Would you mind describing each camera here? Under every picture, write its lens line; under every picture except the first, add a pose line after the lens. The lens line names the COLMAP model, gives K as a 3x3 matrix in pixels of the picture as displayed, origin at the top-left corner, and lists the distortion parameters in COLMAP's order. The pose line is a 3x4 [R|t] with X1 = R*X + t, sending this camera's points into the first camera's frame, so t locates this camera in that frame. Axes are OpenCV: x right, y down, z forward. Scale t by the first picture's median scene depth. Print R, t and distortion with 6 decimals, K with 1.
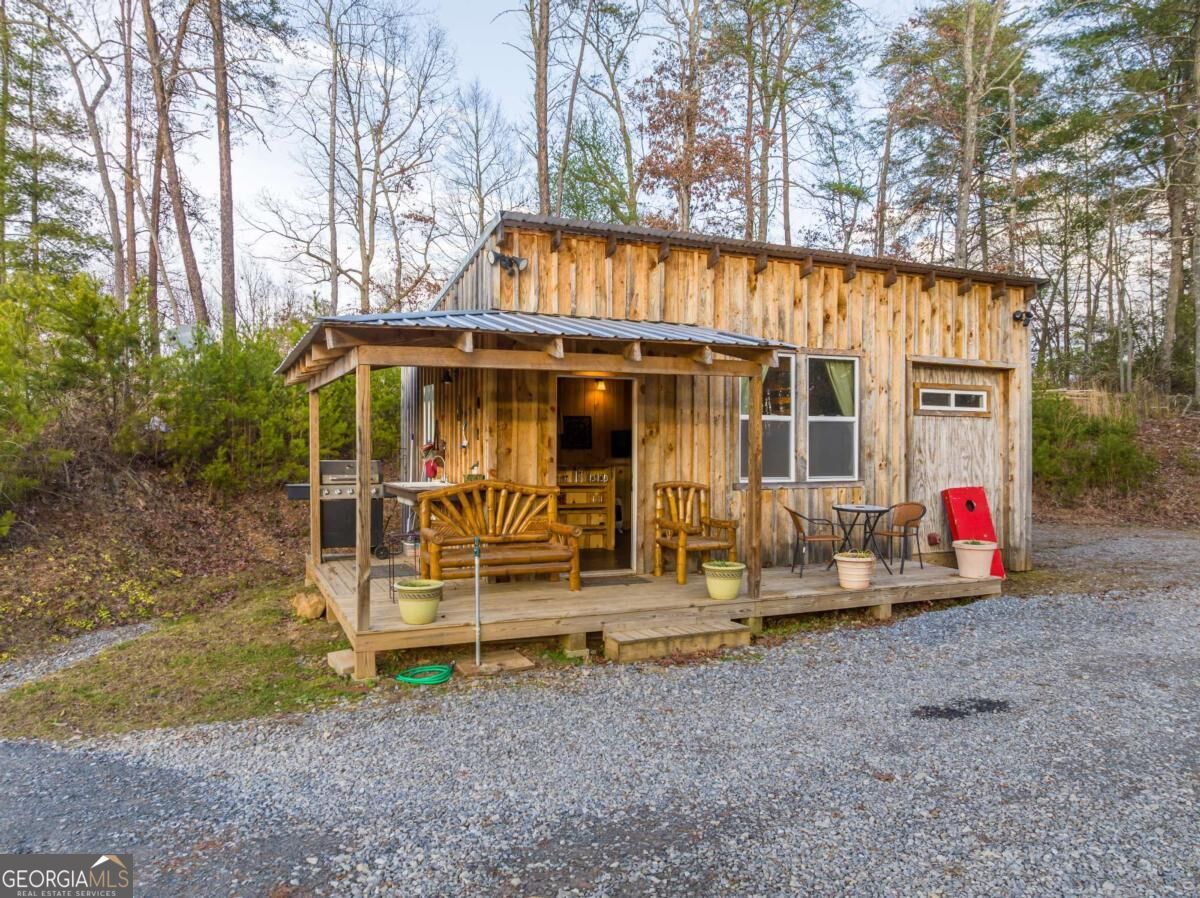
lens RADIAL K [[851.3, 0, 599.8], [0, 851.3, 452.5], [0, 0, 1]] dist [-0.035973, 0.010795]
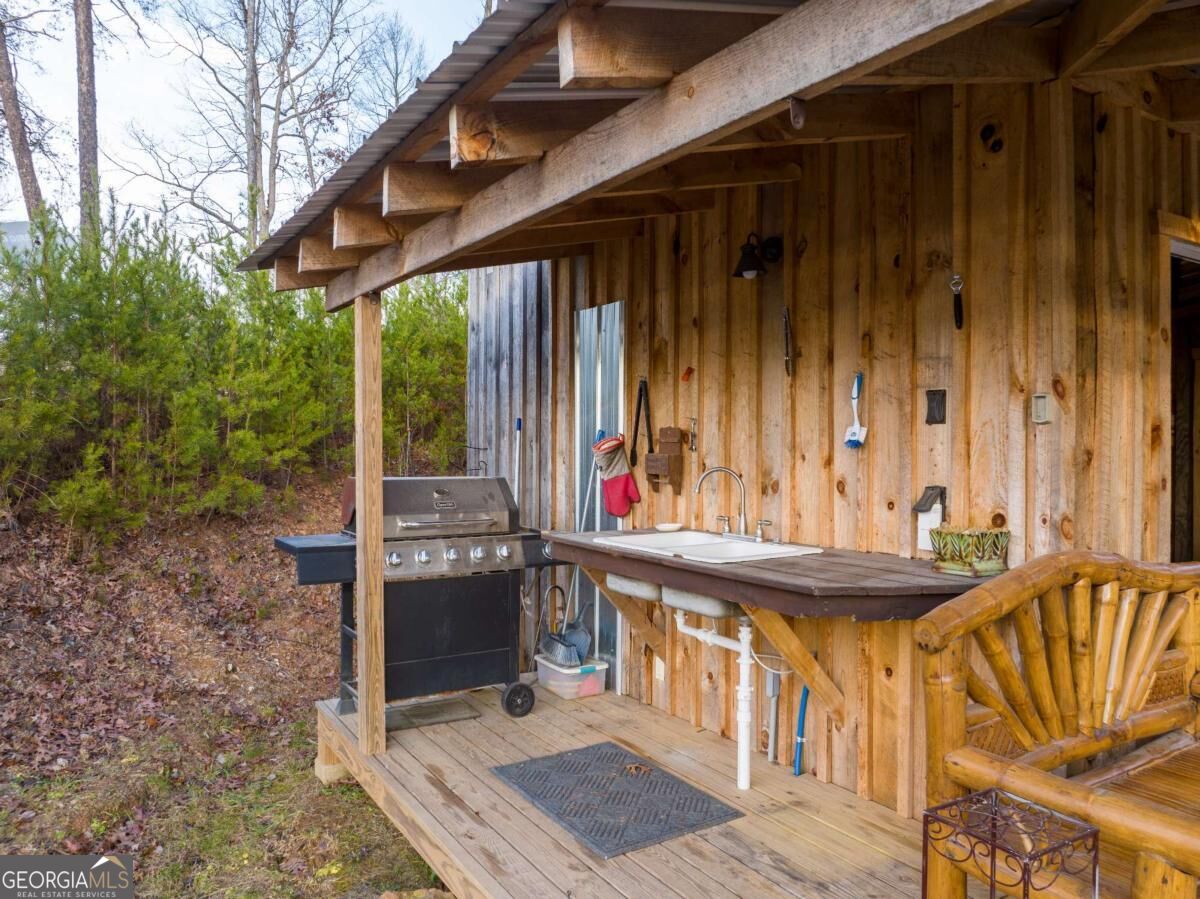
lens RADIAL K [[851.3, 0, 602.1], [0, 851.3, 452.7], [0, 0, 1]] dist [-0.035973, 0.010795]
pose [[0.989920, -0.001247, 0.141622, -0.113570], [0.001028, 0.999998, 0.001622, -0.001412], [-0.141624, -0.001460, 0.989919, 0.240632]]
